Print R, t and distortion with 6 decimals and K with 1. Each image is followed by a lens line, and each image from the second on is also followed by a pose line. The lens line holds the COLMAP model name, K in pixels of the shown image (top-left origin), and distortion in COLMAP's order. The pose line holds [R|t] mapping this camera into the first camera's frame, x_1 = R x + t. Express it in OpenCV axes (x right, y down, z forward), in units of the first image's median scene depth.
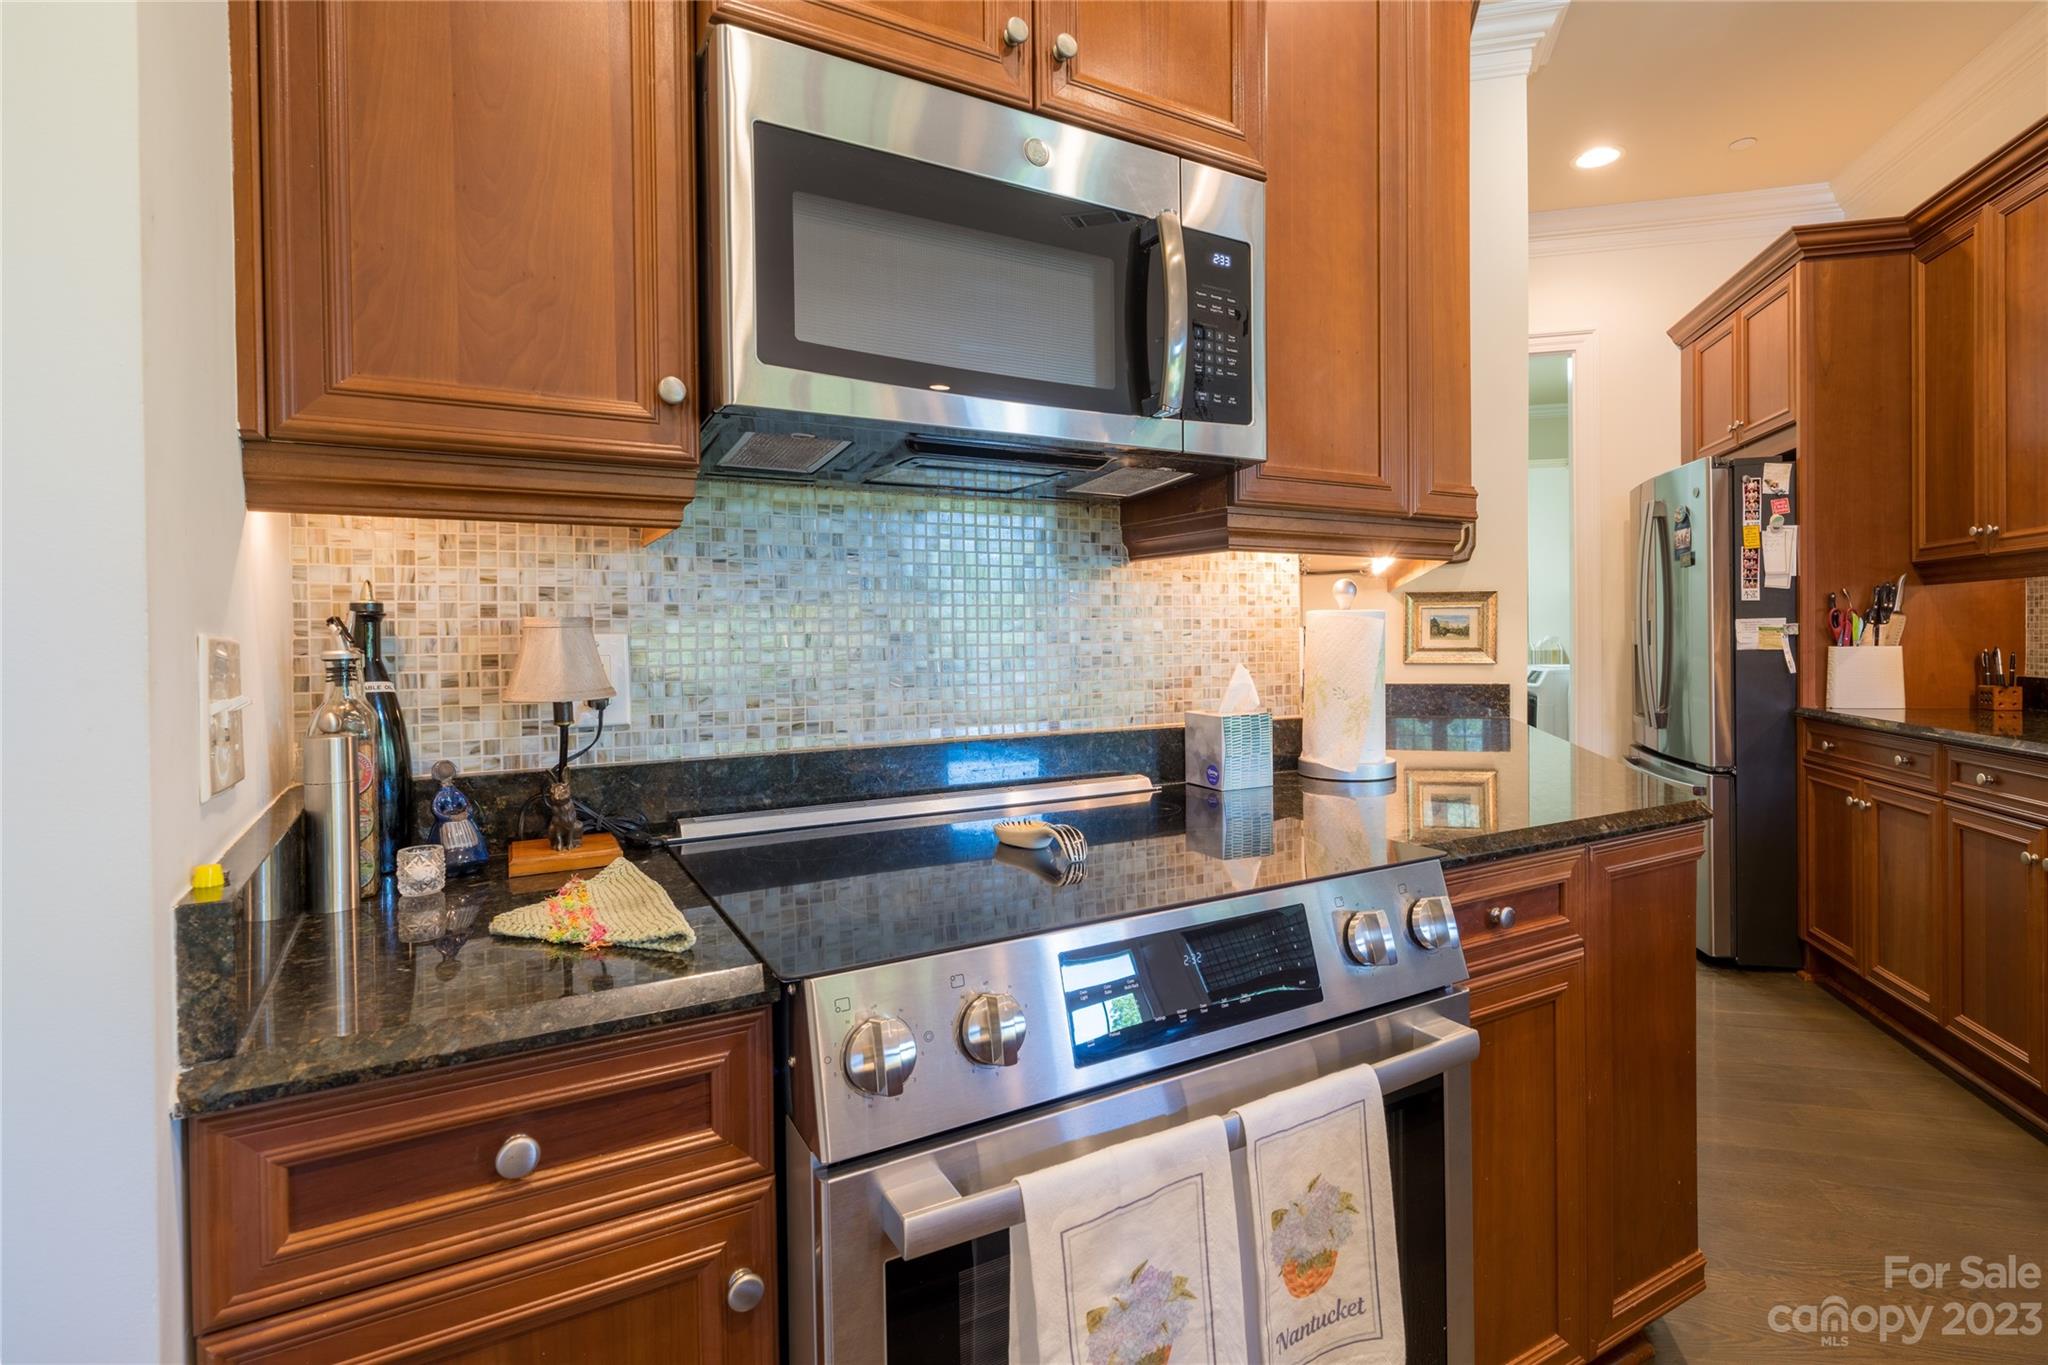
lens RADIAL K [[992.2, 0, 1063.3], [0, 992.2, 647.2], [0, 0, 1]] dist [-0.000306, -0.000871]
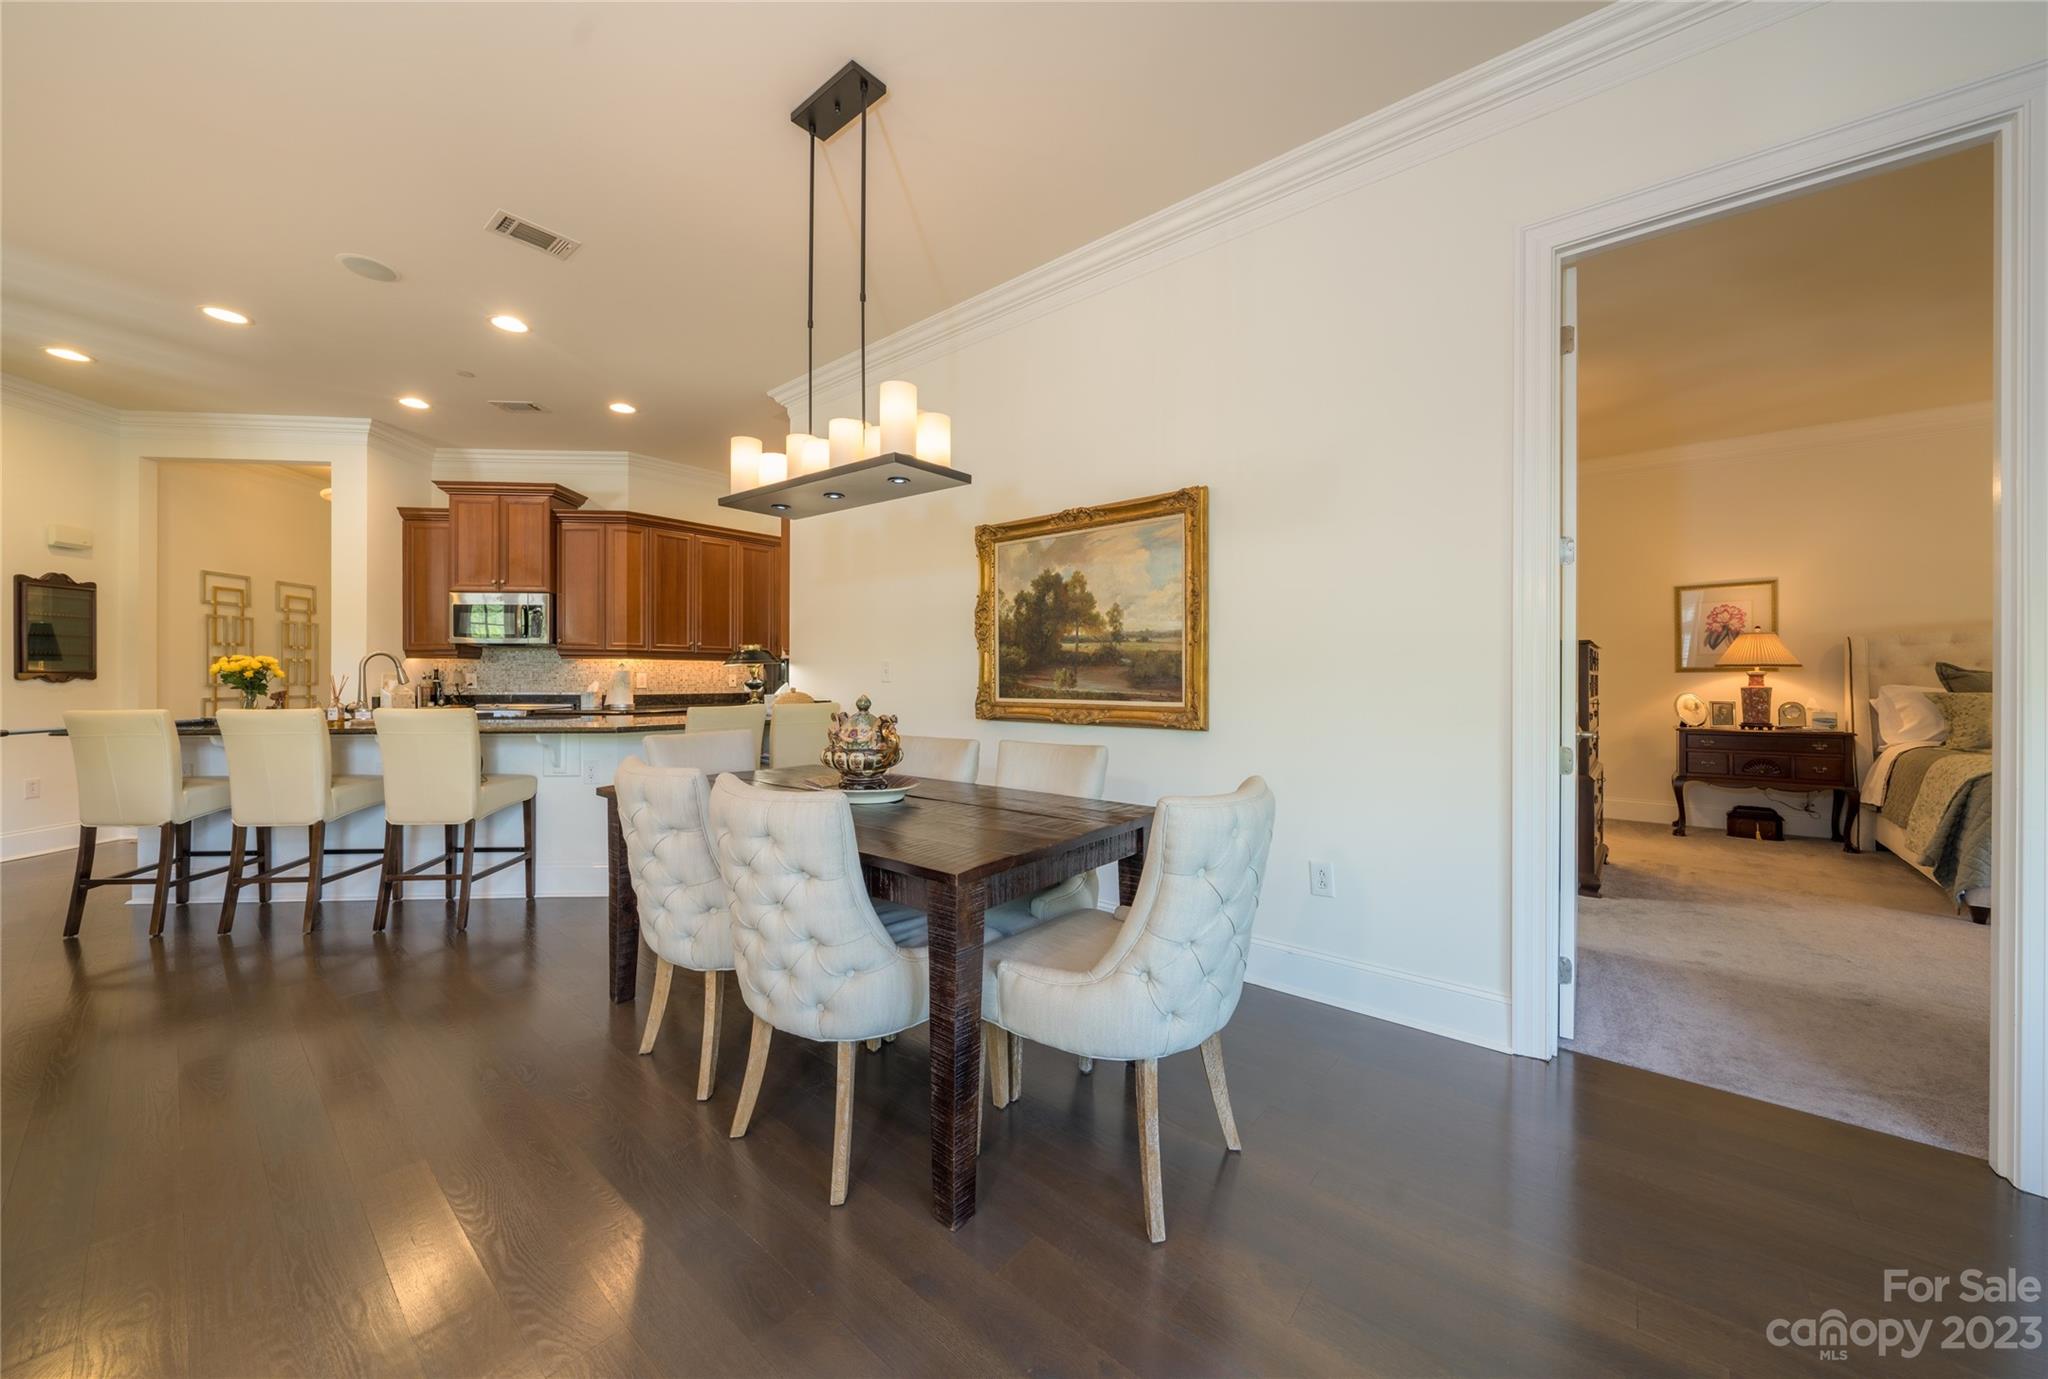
lens RADIAL K [[716.3, 0, 1017.7], [0, 716.3, 678.4], [0, 0, 1]] dist [-0.008012, 0.000463]
pose [[0.898502, 0.011559, -0.438816, 2.000386], [-0.016088, 0.999849, -0.006604, -0.003593], [0.438674, 0.012993, 0.898552, -0.661437]]
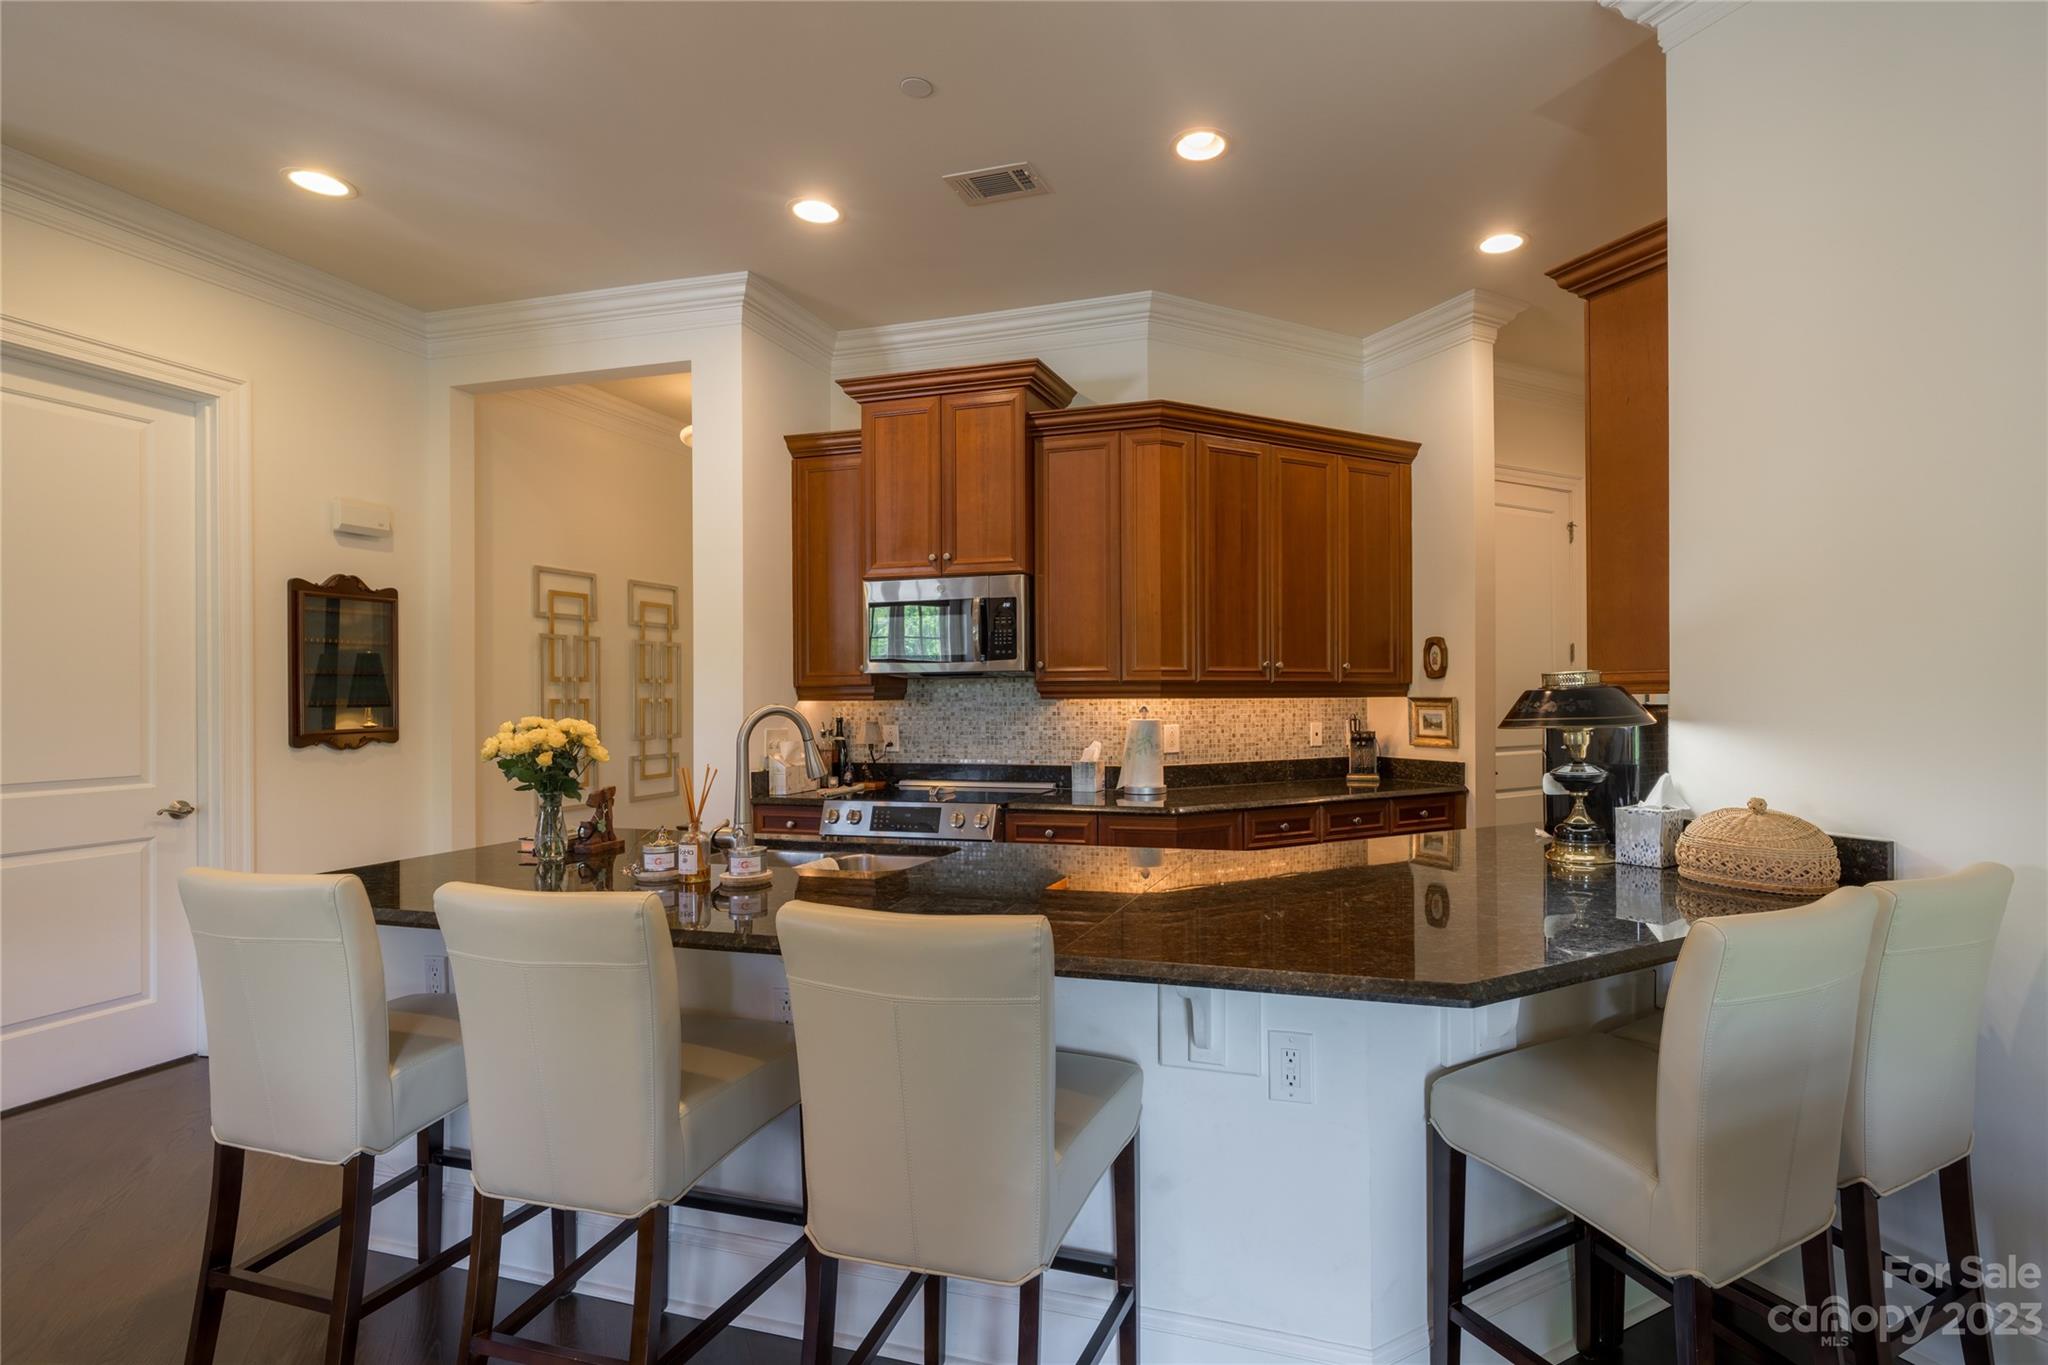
lens RADIAL K [[992.2, 0, 1126.3], [0, 992.2, 694.8], [0, 0, 1]] dist [-0.000306, -0.000871]
pose [[0.683329, 0.003939, -0.730100, 1.163470], [-0.010238, 0.999939, -0.004188, -0.050476], [0.730039, 0.010337, 0.683328, -0.345018]]
